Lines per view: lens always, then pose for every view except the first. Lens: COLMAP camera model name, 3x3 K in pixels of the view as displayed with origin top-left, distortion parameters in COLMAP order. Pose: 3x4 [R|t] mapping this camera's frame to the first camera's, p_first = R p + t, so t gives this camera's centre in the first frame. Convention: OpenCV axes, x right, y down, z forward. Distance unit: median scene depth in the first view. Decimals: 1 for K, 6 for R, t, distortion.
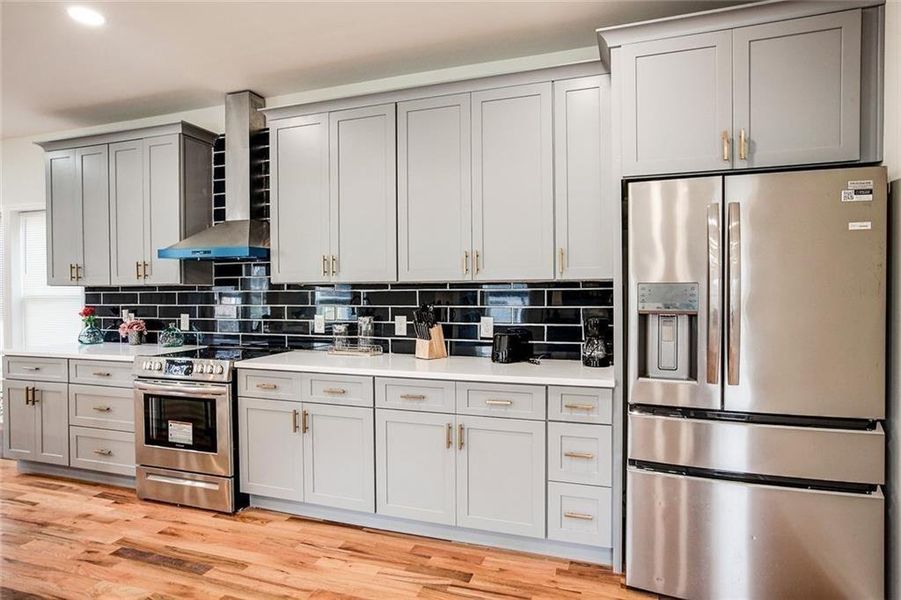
lens RADIAL K [[507.7, 0, 451.7], [0, 507.7, 297.9], [0, 0, 1]] dist [-0.054980, 0.043730]
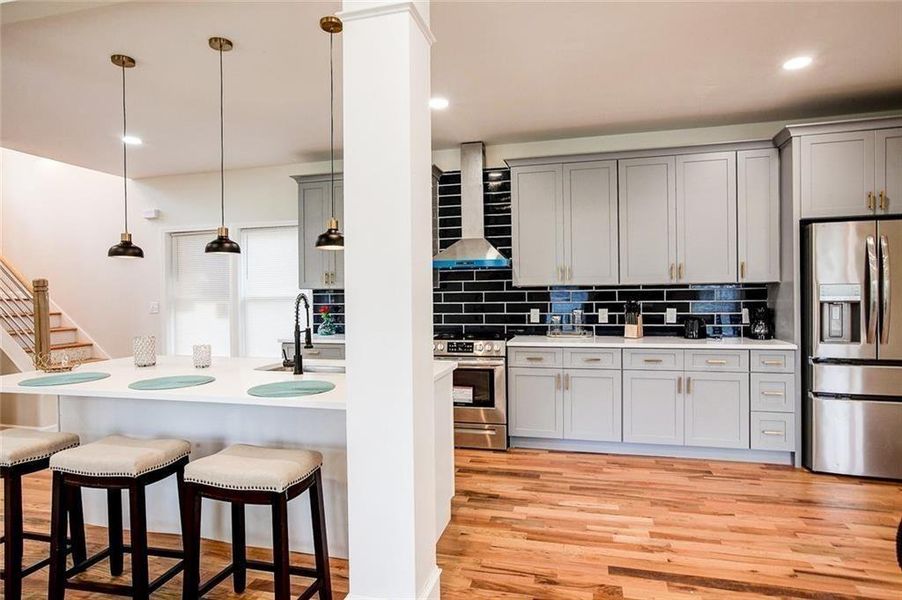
lens RADIAL K [[508.2, 0, 452.2], [0, 508.2, 297.9], [0, 0, 1]] dist [-0.054980, 0.043730]
pose [[0.998215, -0.007261, 0.059288, -0.672467], [0.007560, 0.999960, -0.004825, 0.010257], [-0.059250, 0.005265, 0.998229, -0.406009]]
